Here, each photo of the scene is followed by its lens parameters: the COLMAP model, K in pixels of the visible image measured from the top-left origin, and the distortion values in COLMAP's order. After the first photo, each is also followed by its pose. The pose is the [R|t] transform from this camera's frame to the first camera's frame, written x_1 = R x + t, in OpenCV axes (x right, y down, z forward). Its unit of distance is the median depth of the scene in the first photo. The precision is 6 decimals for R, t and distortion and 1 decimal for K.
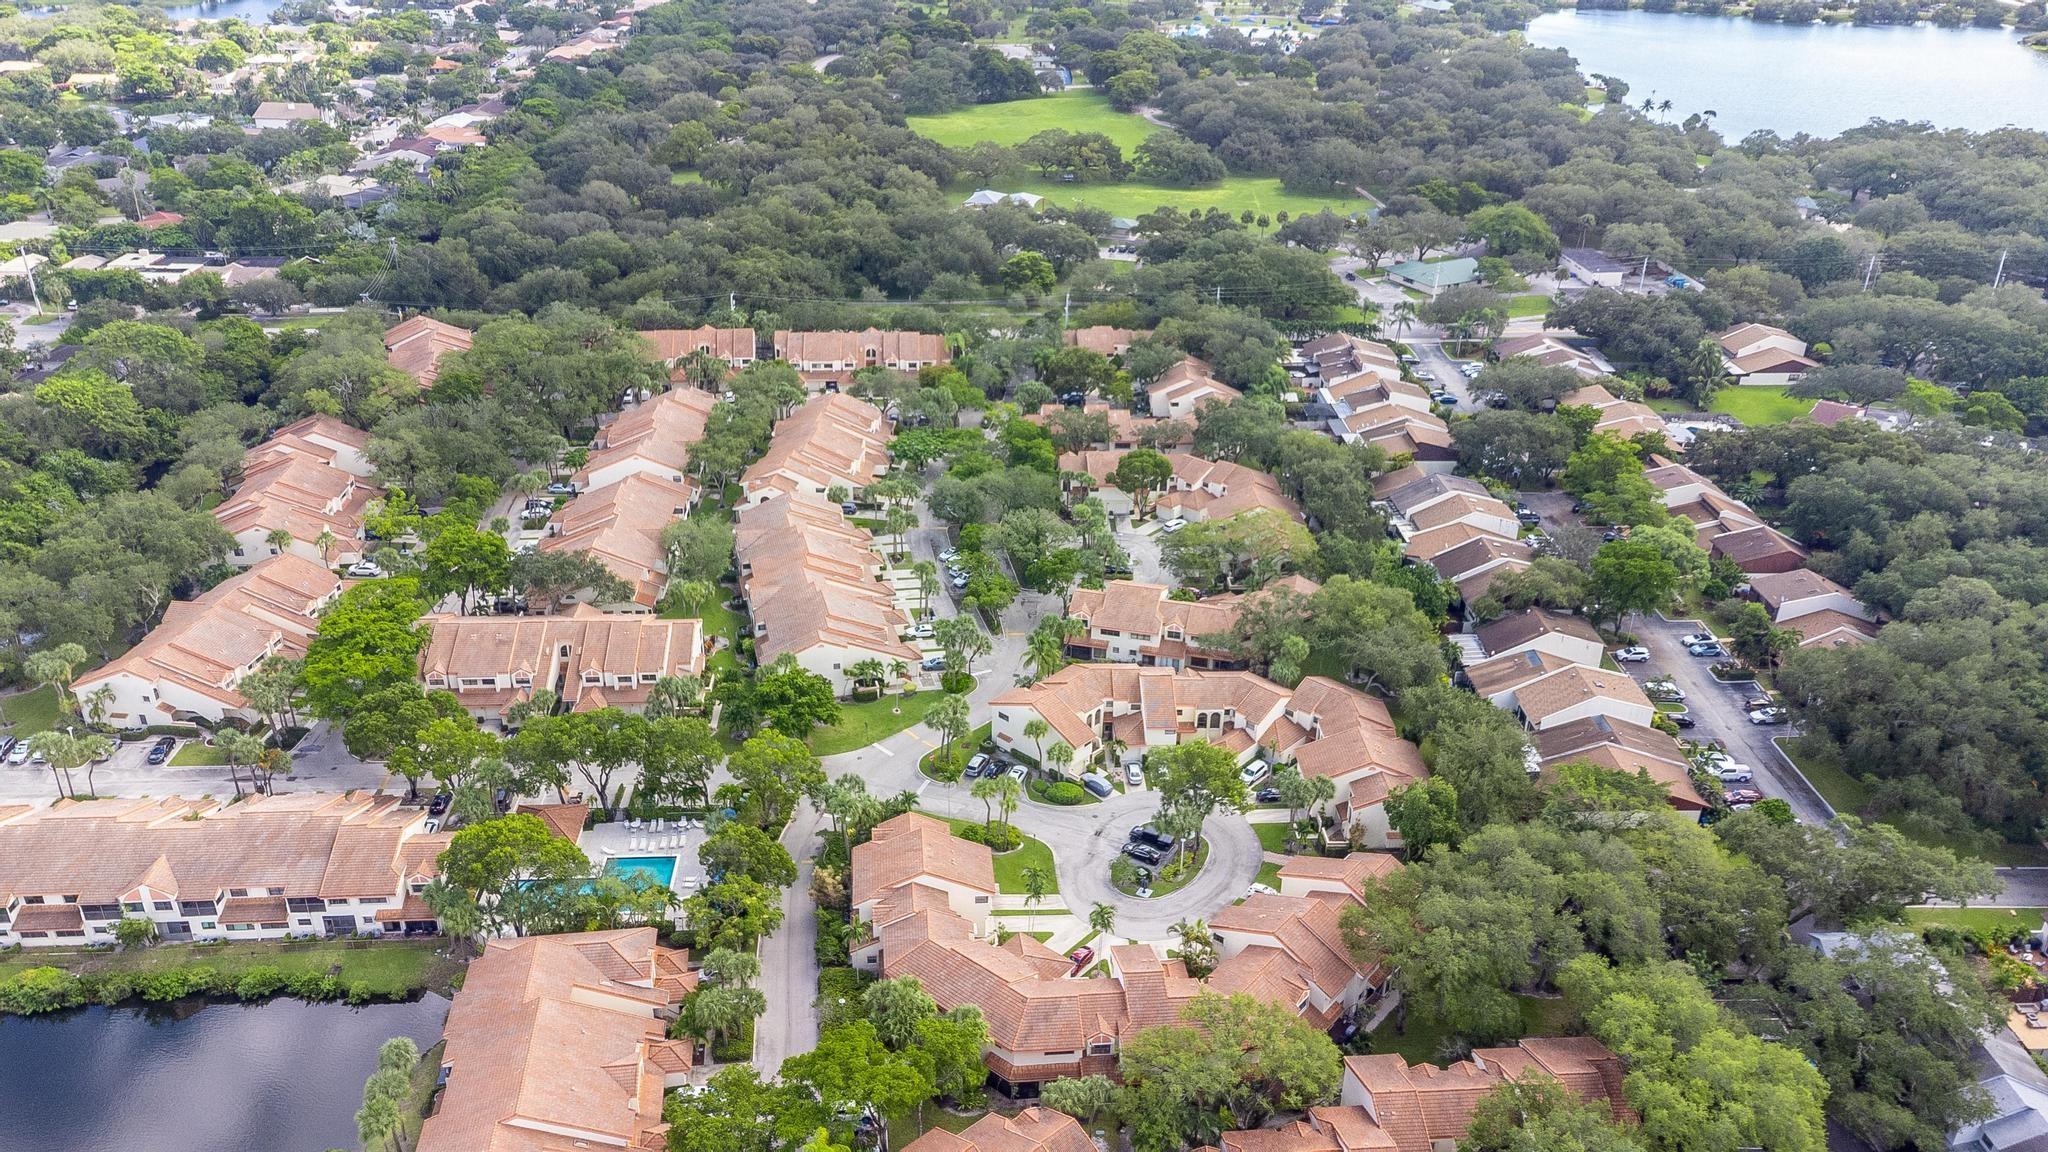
lens RADIAL K [[1541.2, 0, 1024.0], [0, 1541.2, 576.0], [0, 0, 1]] dist [0.045804, 0.000269]
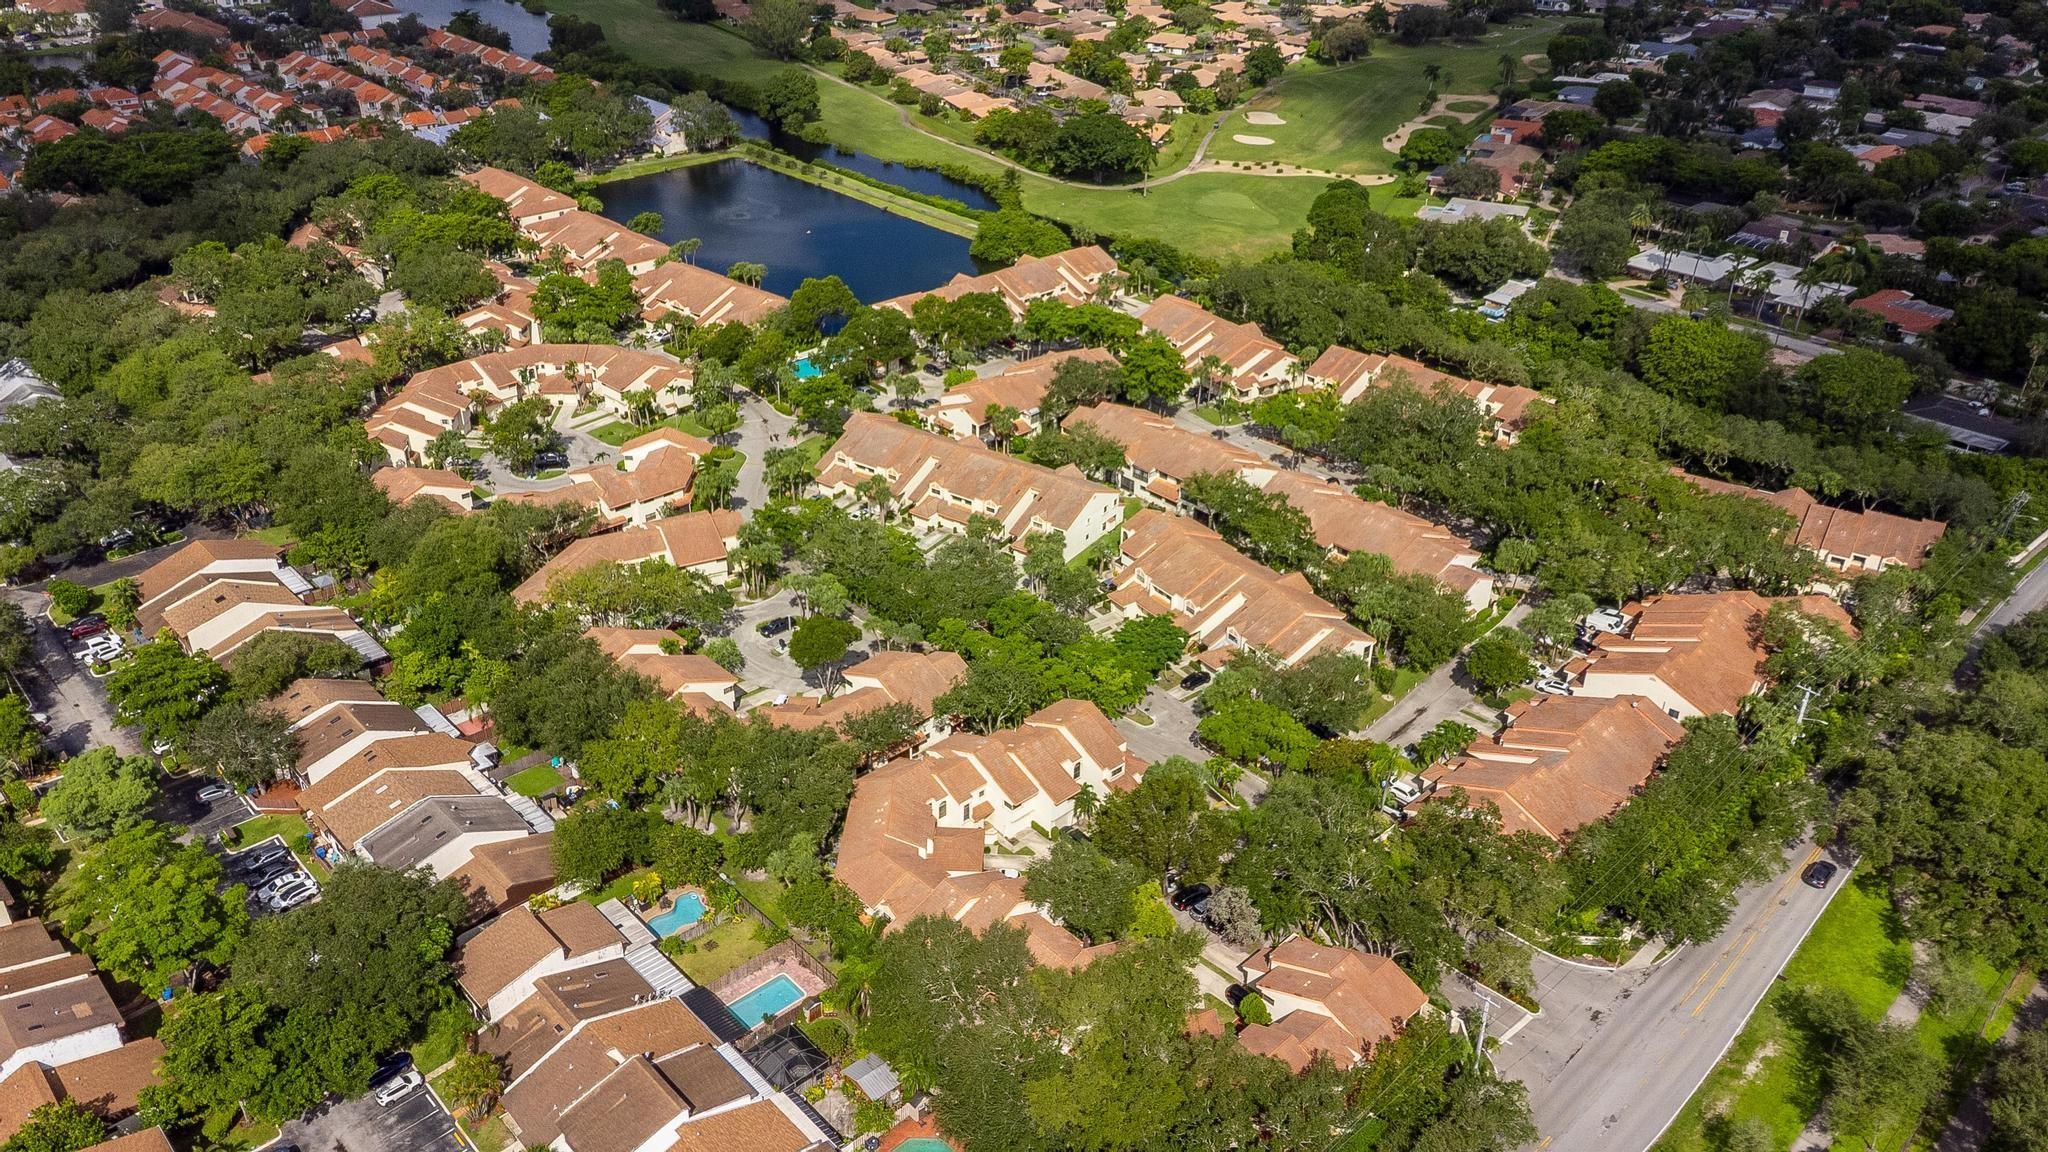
lens RADIAL K [[1541.2, 0, 1024.0], [0, 1541.2, 576.0], [0, 0, 1]] dist [0.045804, 0.000269]
pose [[-0.755296, 0.300866, -0.582243, 0.310668], [-0.315115, 0.612259, 0.725149, -0.480885], [0.574656, 0.731177, -0.367629, 0.929179]]
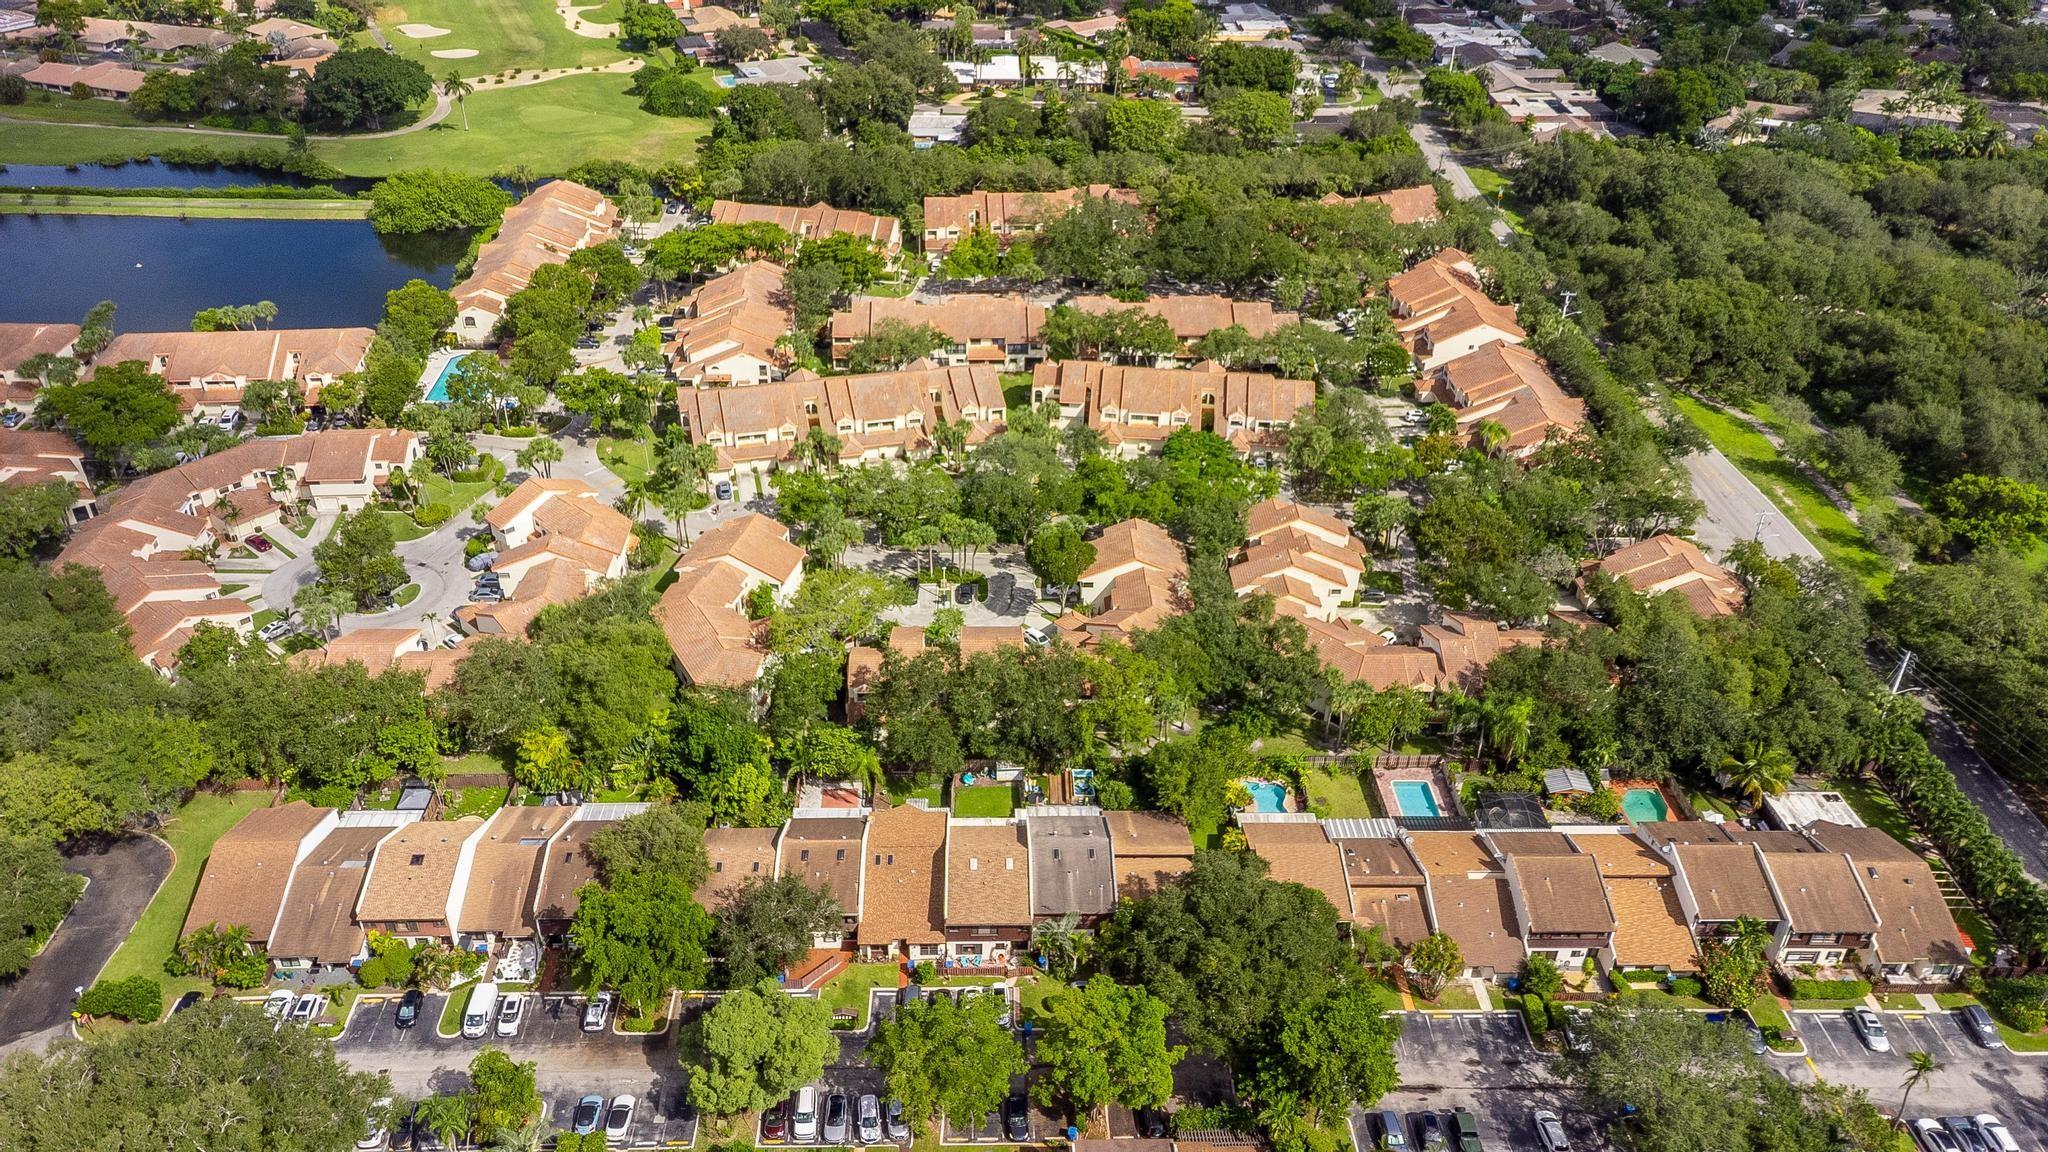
lens RADIAL K [[1541.2, 0, 1024.0], [0, 1541.2, 576.0], [0, 0, 1]] dist [0.045804, 0.000269]
pose [[-0.005595, 0.531828, -0.846834, 0.522048], [-0.460320, 0.750418, 0.474319, -0.296643], [0.887735, 0.392469, 0.240613, 0.562595]]
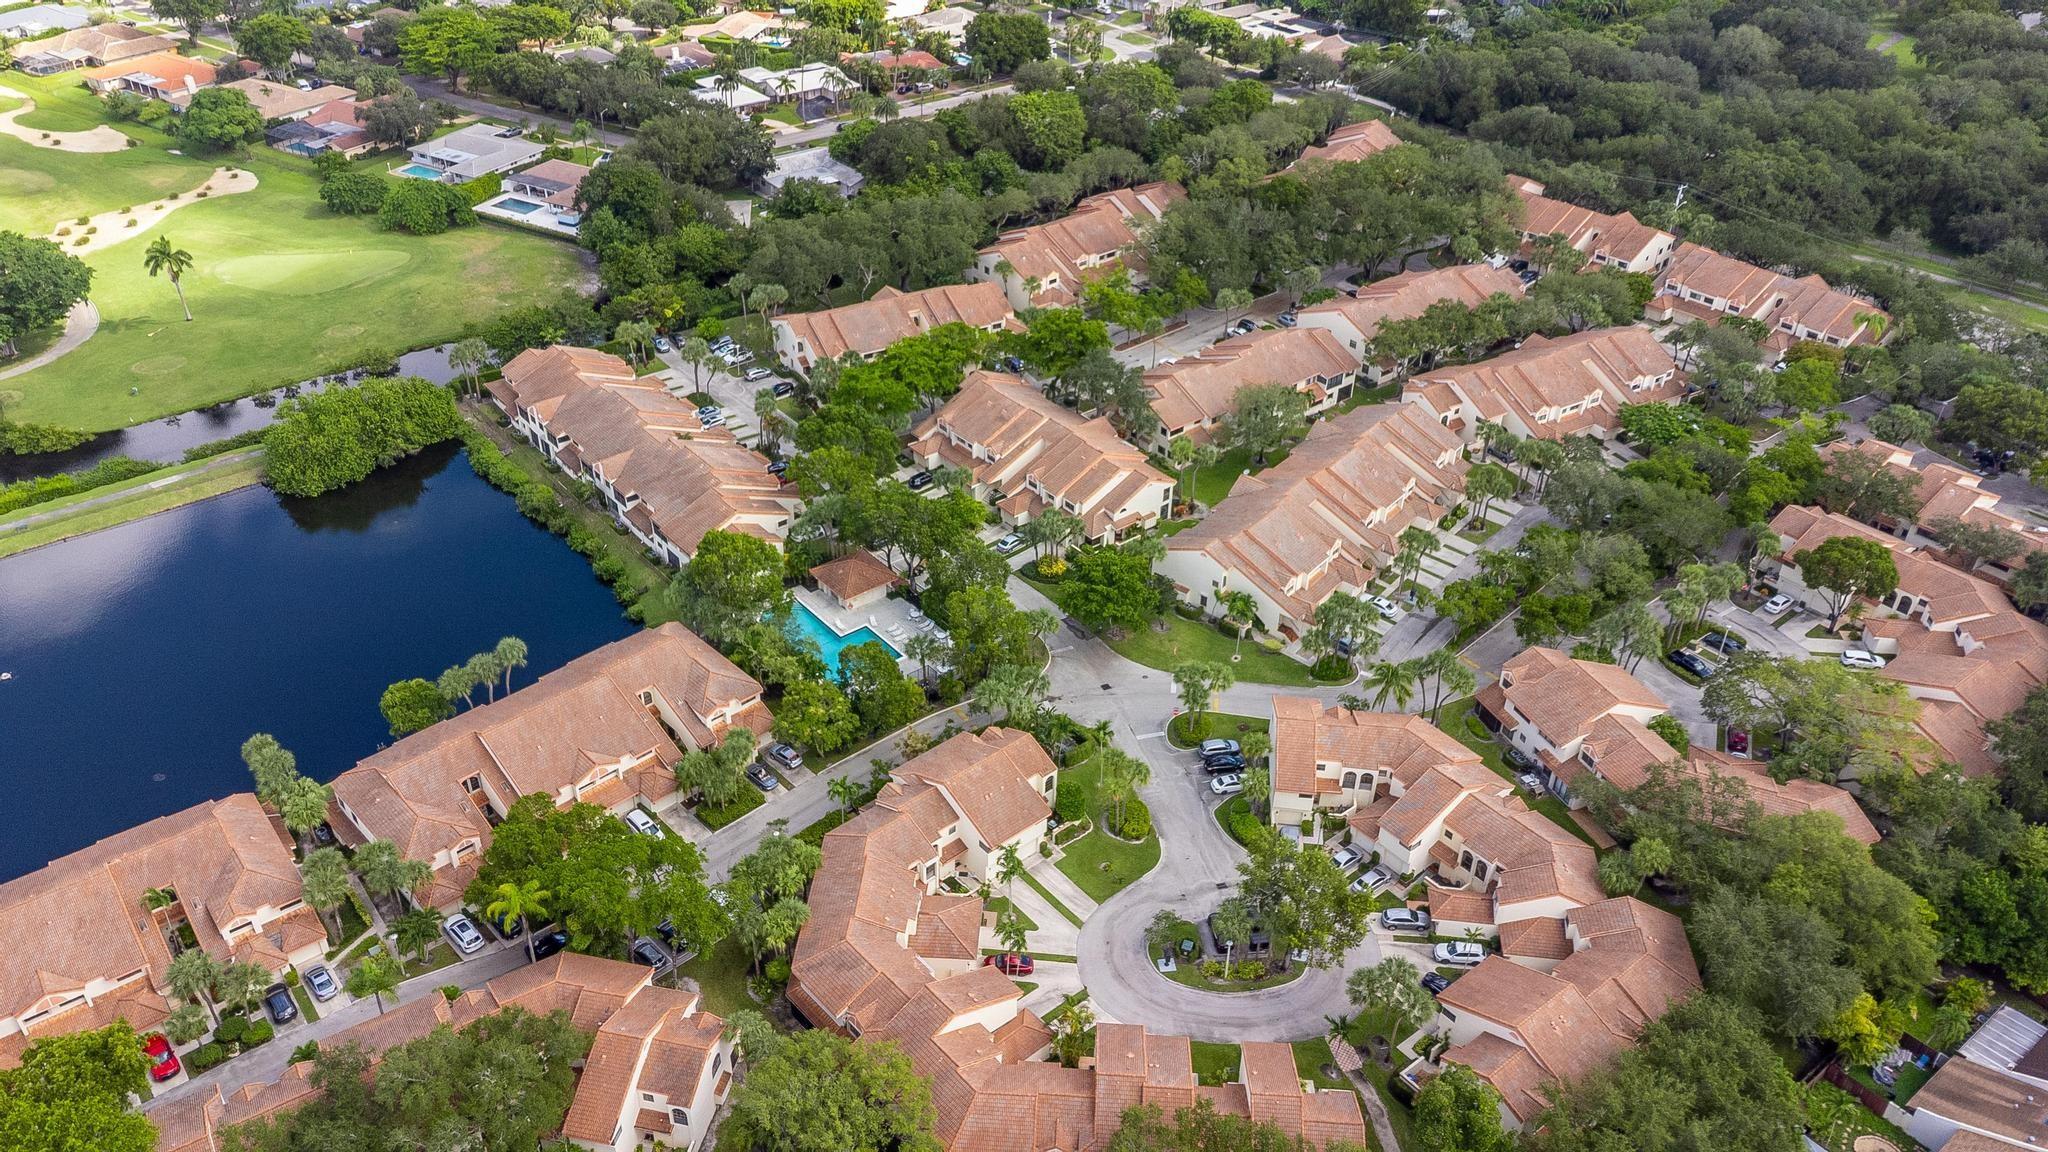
lens RADIAL K [[1530.1, 0, 1024.0], [0, 1530.1, 576.0], [0, 0, 1]] dist [0.028215, 0.059177]
pose [[0.595685, 0.451052, -0.664614, 0.229155], [-0.367340, 0.888820, 0.273970, -0.085063], [0.714297, 0.080940, 0.695146, 0.165513]]
